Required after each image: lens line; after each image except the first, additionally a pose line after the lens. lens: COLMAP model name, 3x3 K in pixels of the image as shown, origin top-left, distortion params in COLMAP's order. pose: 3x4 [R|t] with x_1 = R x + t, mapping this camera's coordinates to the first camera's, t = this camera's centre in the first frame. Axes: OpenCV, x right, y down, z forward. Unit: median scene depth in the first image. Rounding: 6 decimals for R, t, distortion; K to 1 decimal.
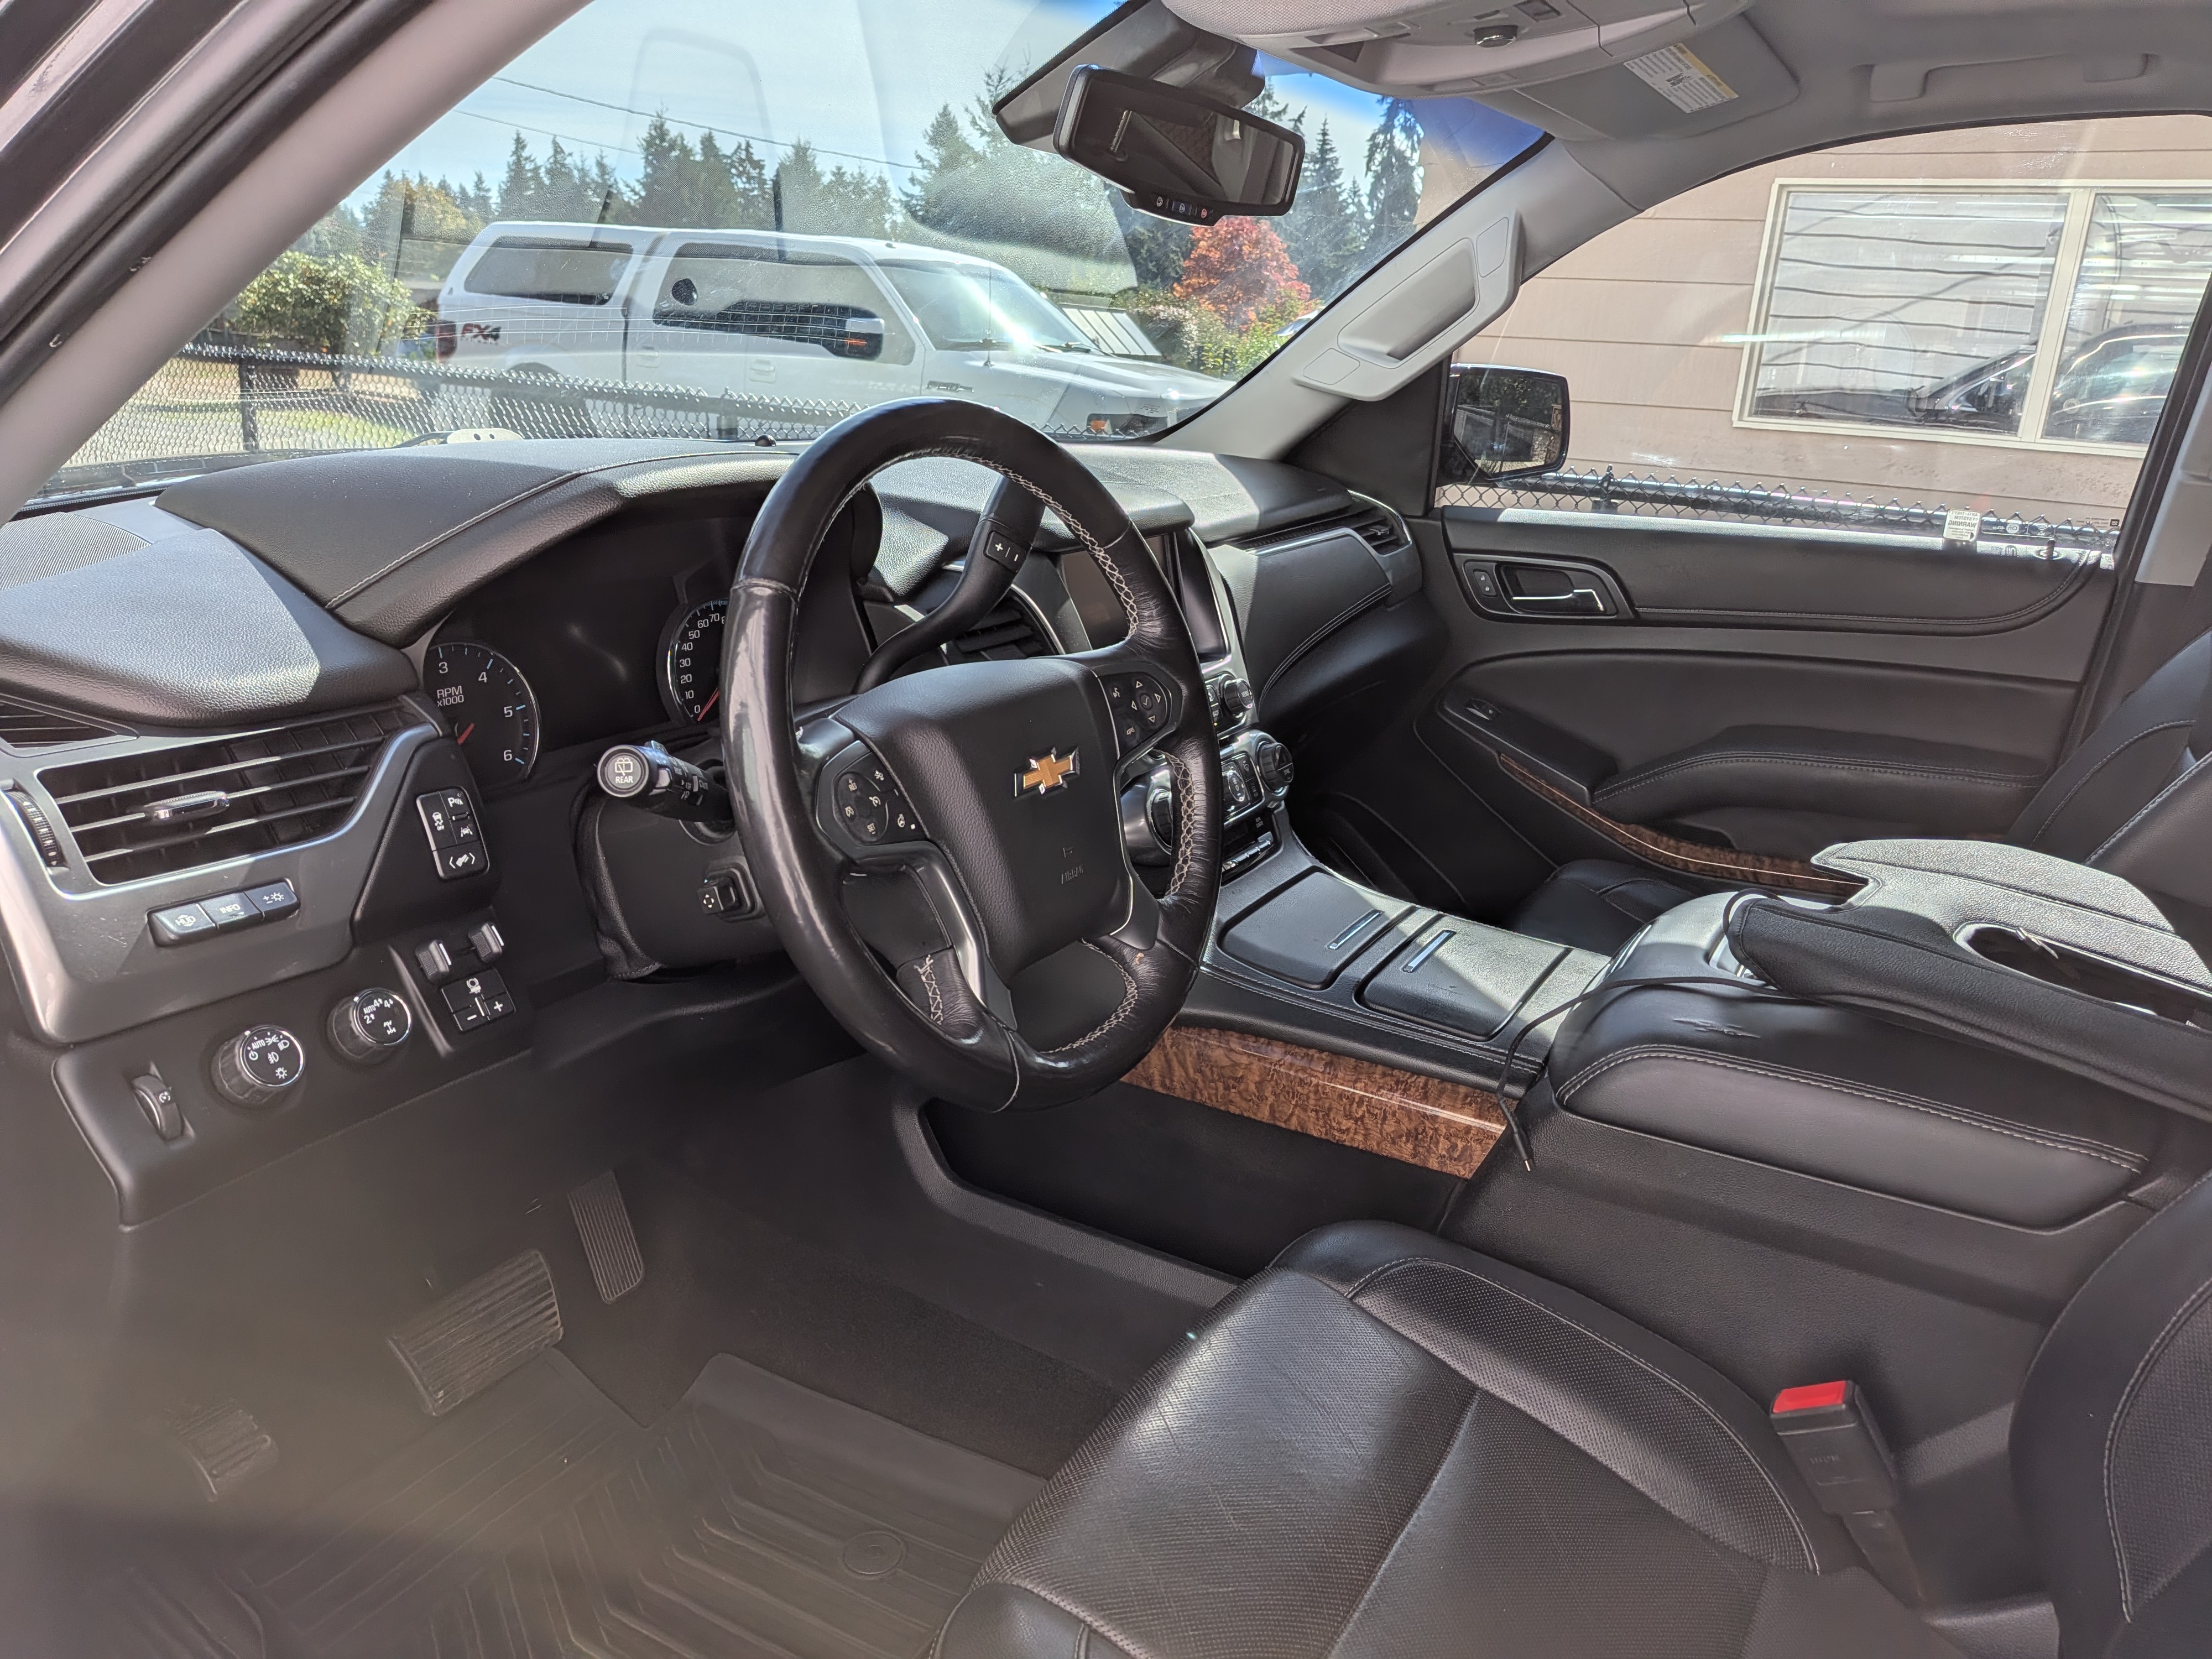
lens RADIAL K [[1566.7, 0, 1120.3], [0, 1566.7, 814.0], [0, 0, 1]] dist [0.039257, -0.032309]
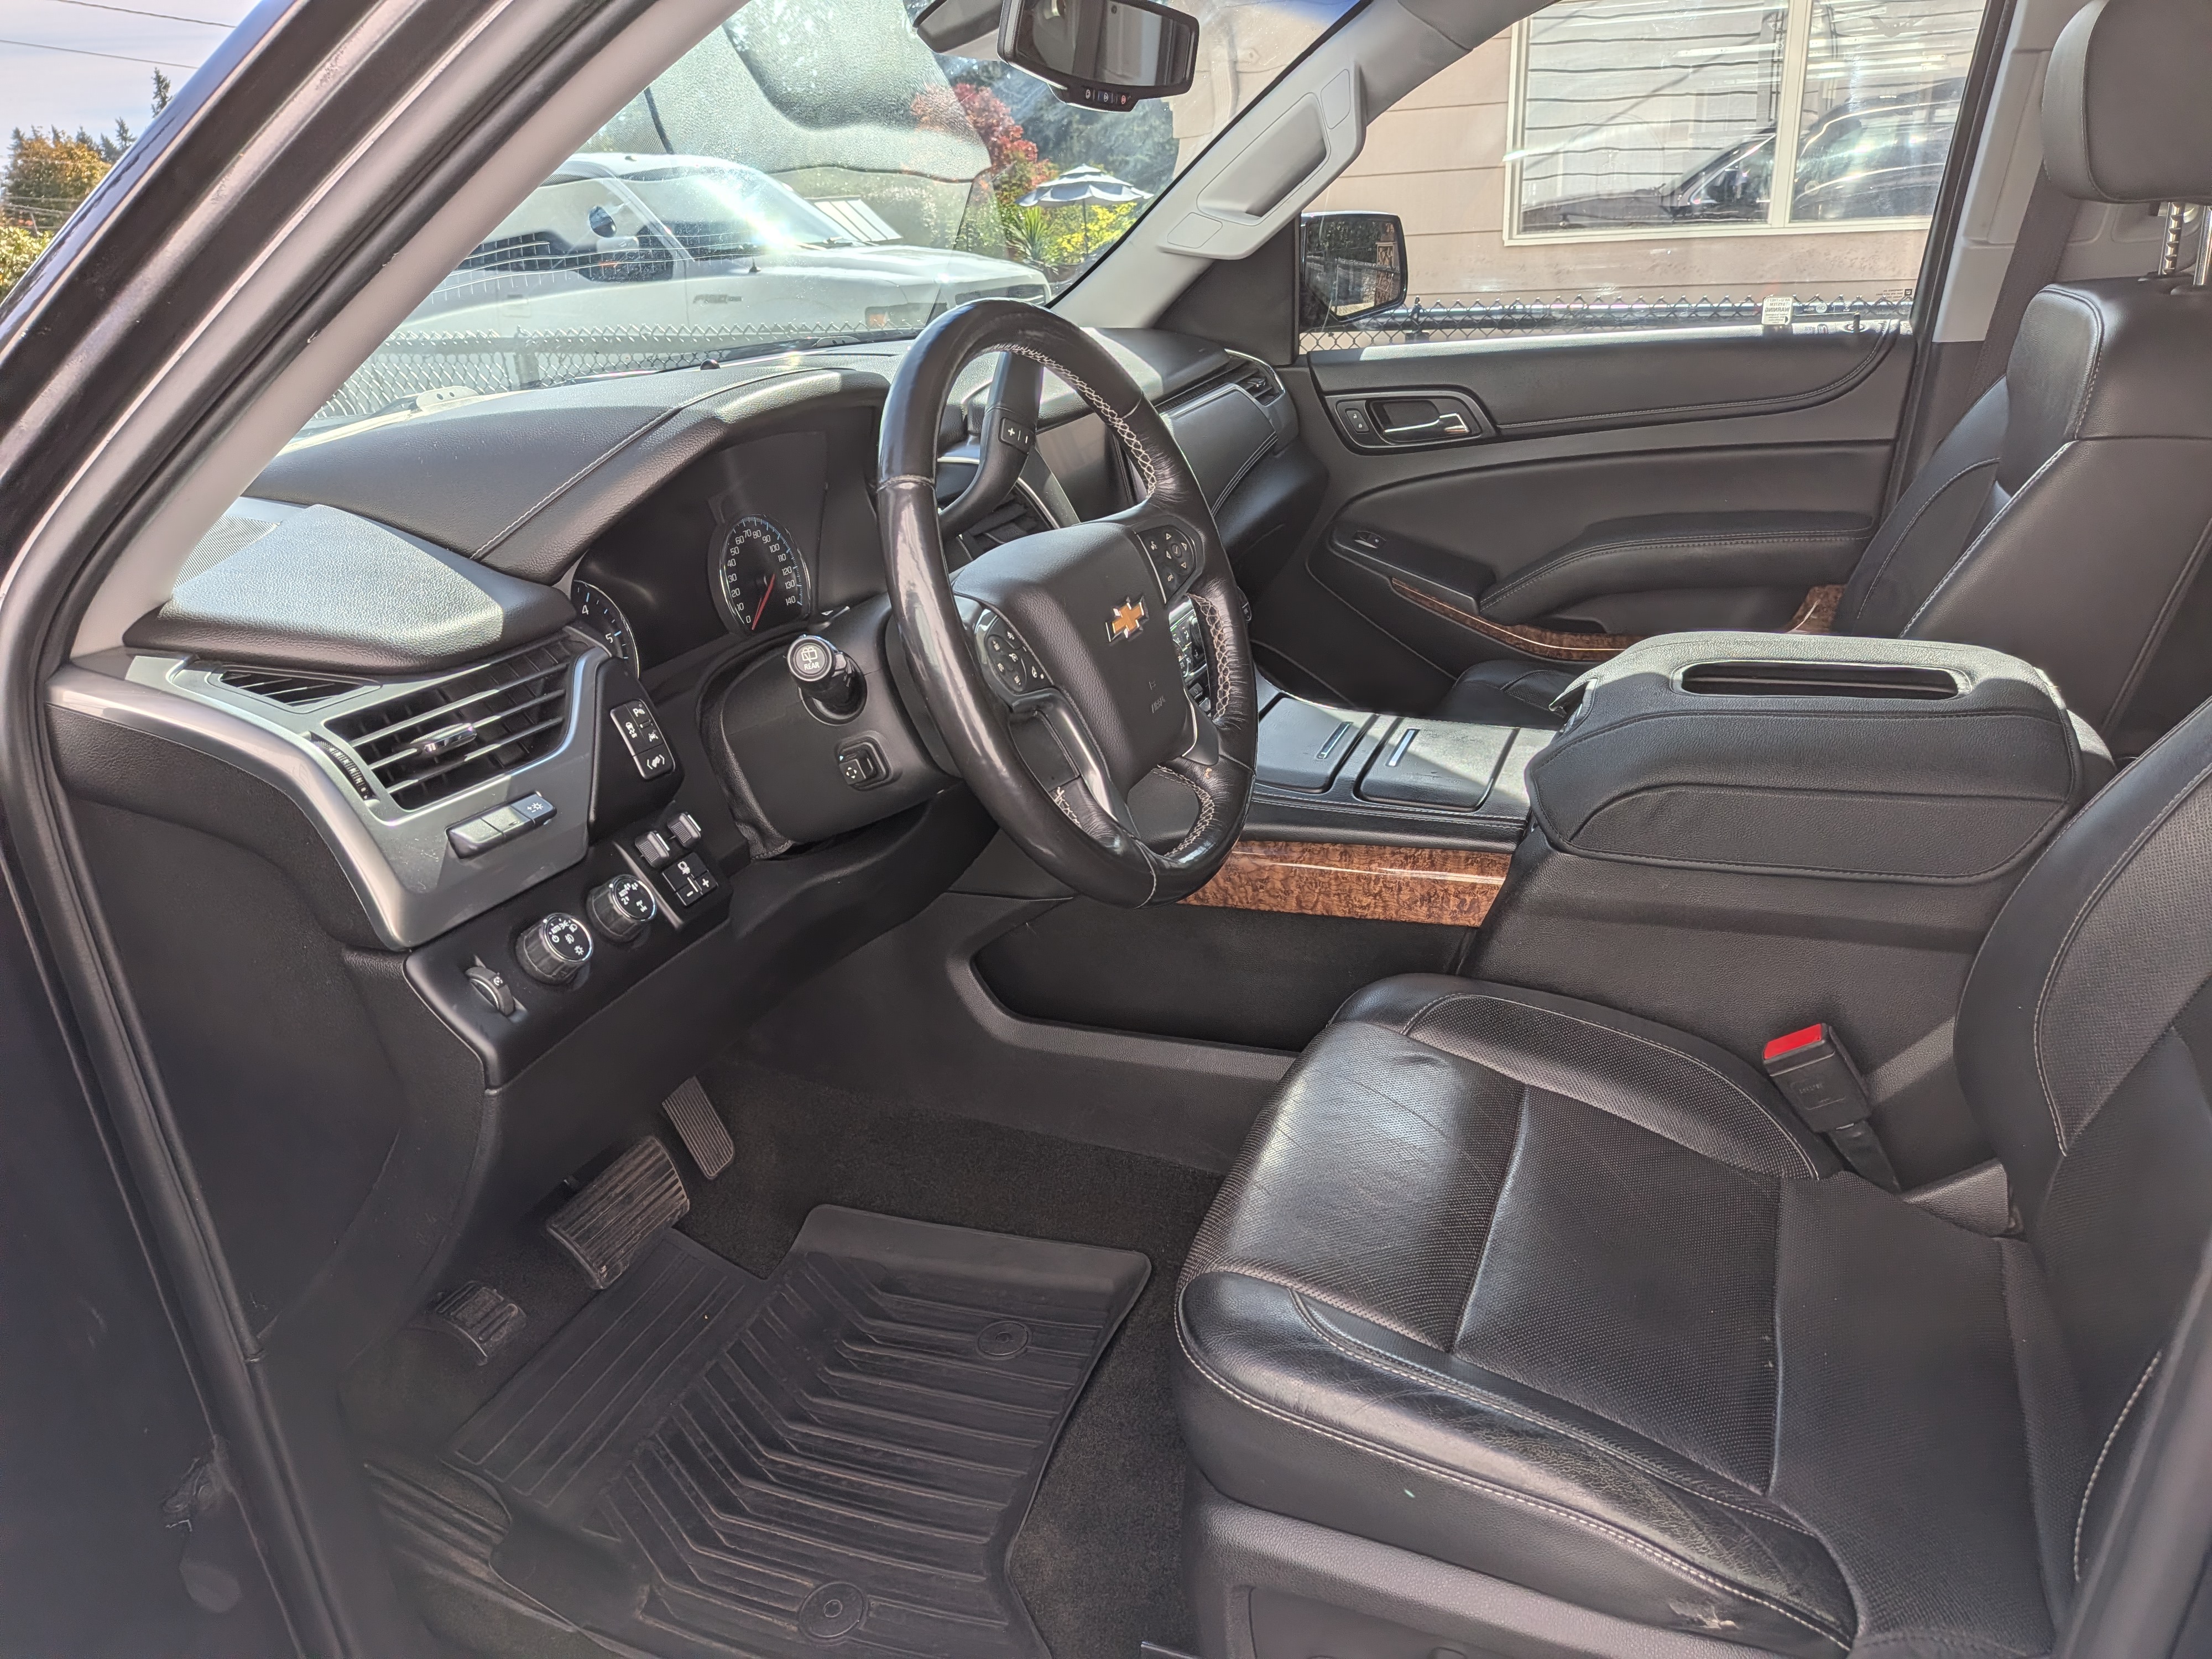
lens RADIAL K [[1566.7, 0, 1099.5], [0, 1566.7, 837.1], [0, 0, 1]] dist [0.039257, -0.032309]
pose [[0.983731, -0.152718, 0.094612, -0.153137], [0.144287, 0.985402, 0.090357, 0.019027], [-0.107030, -0.075236, 0.991405, -0.119421]]
